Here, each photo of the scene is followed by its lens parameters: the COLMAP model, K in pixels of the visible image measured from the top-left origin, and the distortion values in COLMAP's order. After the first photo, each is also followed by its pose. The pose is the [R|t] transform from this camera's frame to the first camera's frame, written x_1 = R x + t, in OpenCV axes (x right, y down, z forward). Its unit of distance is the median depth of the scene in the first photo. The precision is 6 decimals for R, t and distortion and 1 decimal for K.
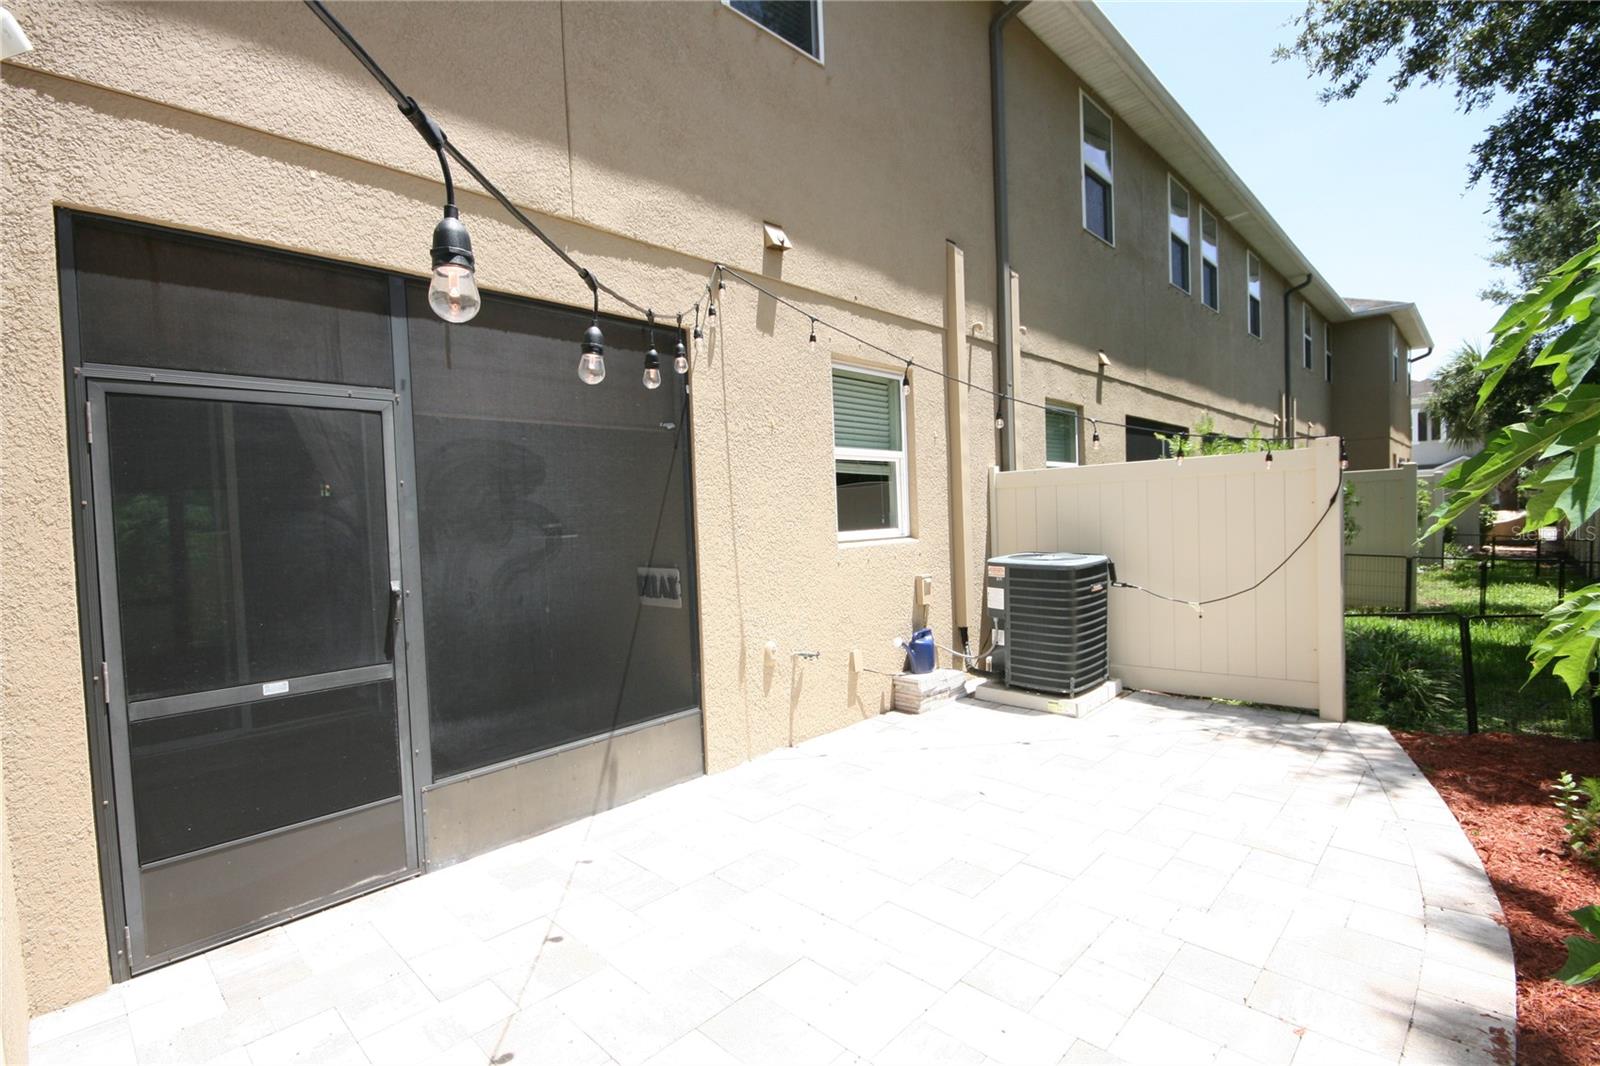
lens RADIAL K [[742.2, 0, 800.5], [0, 742.2, 537.0], [0, 0, 1]] dist [-0.000273, -0.000453]
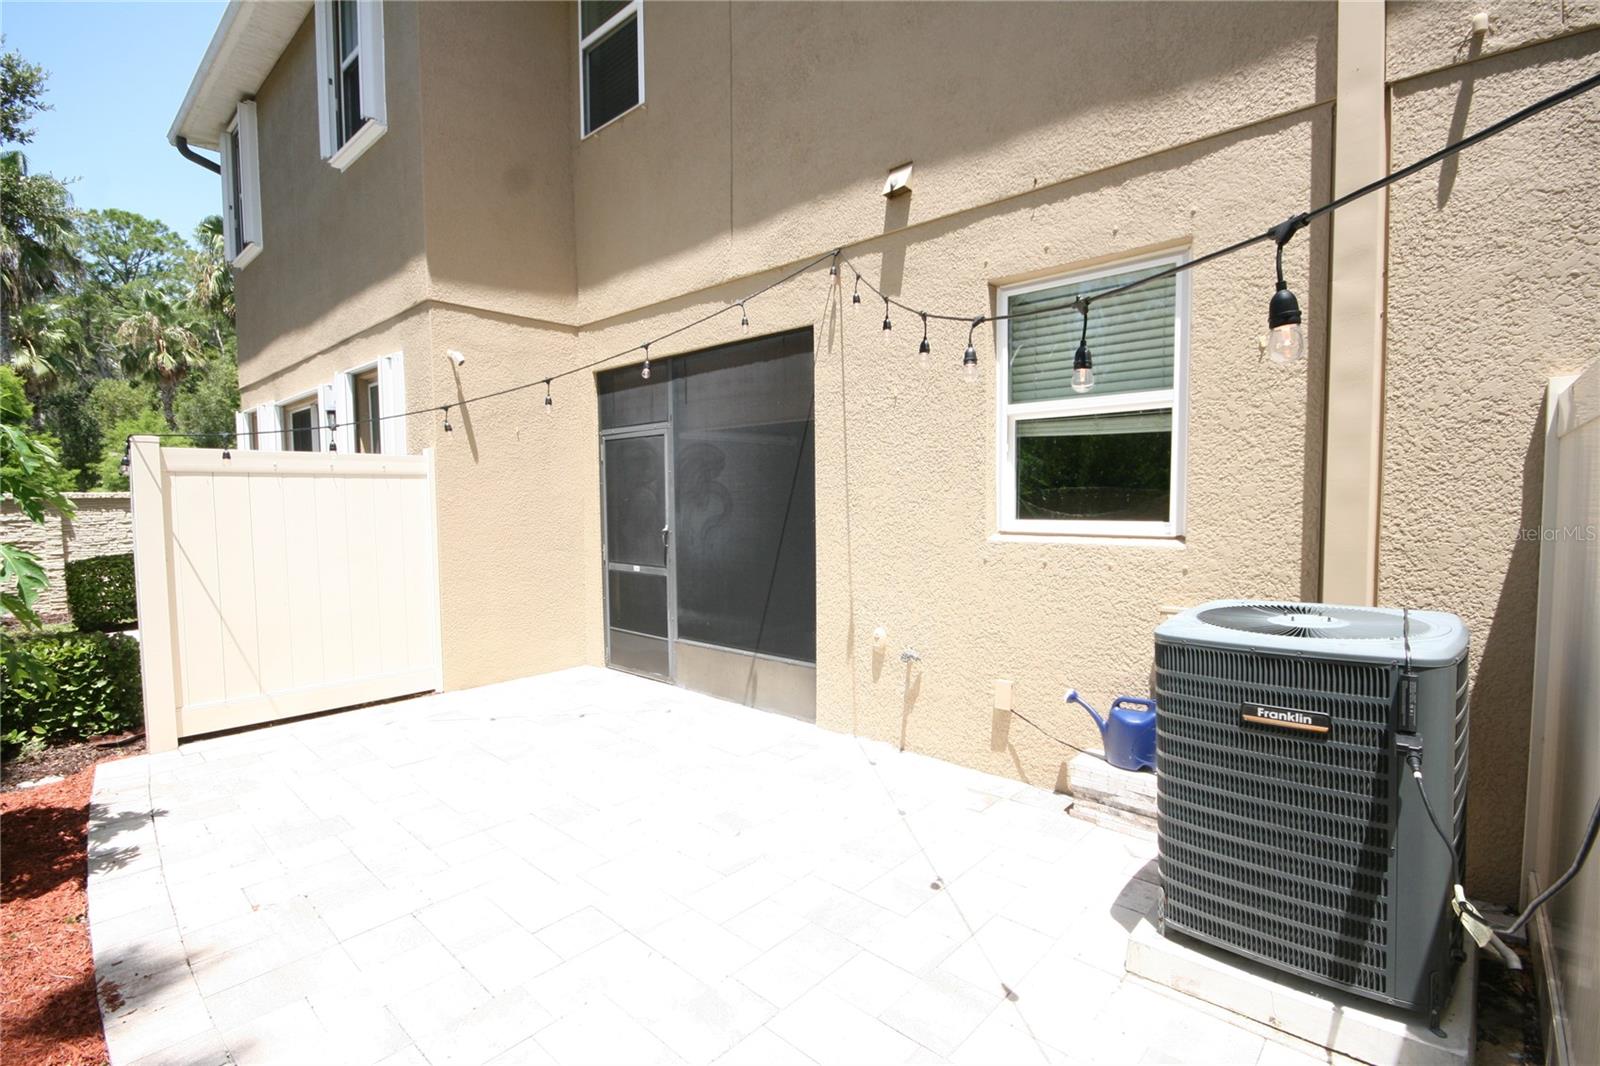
lens RADIAL K [[738.1, 0, 810.7], [0, 738.1, 538.9], [0, 0, 1]] dist [0.000431, -0.000834]
pose [[0.023104, 0.093359, -0.995364, 0.900241], [-0.022232, 0.995432, 0.092849, -0.059195], [0.999486, 0.019984, 0.025074, 0.899962]]
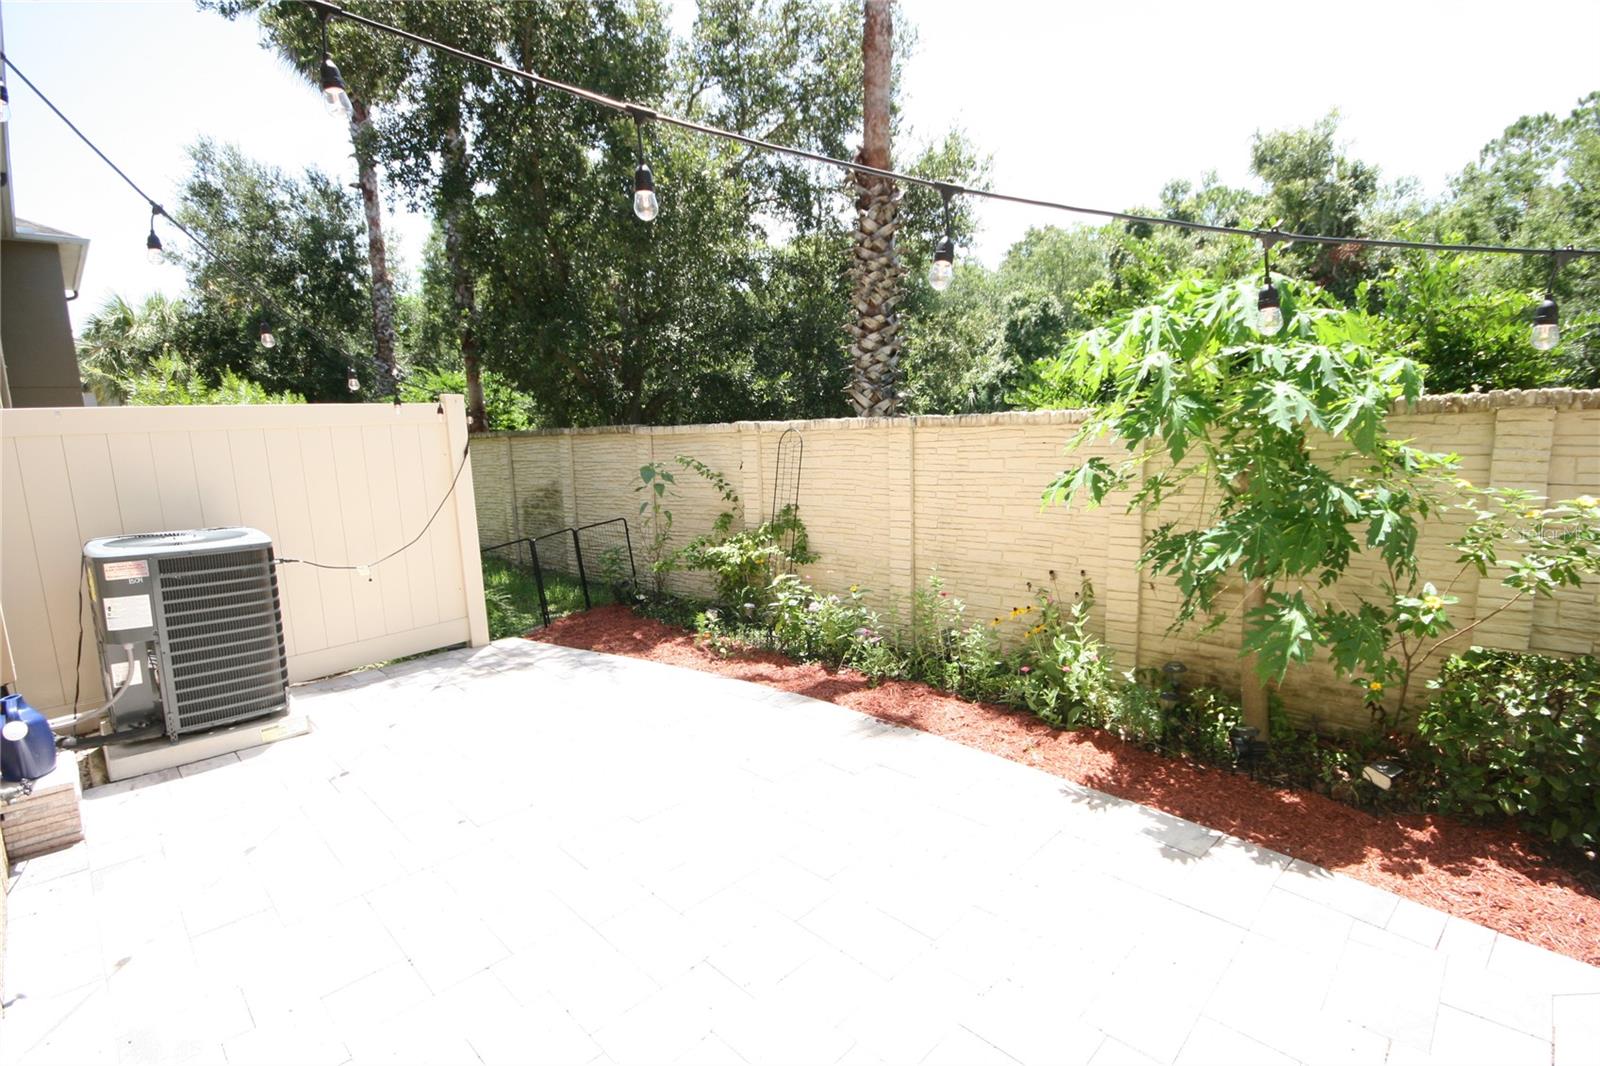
lens RADIAL K [[742.2, 0, 800.5], [0, 742.2, 537.0], [0, 0, 1]] dist [-0.000273, -0.000453]
pose [[0.014269, -0.116660, 0.993069, -0.418070], [0.063099, 0.991296, 0.115545, -0.021240], [-0.997905, 0.061013, 0.021506, 0.506828]]
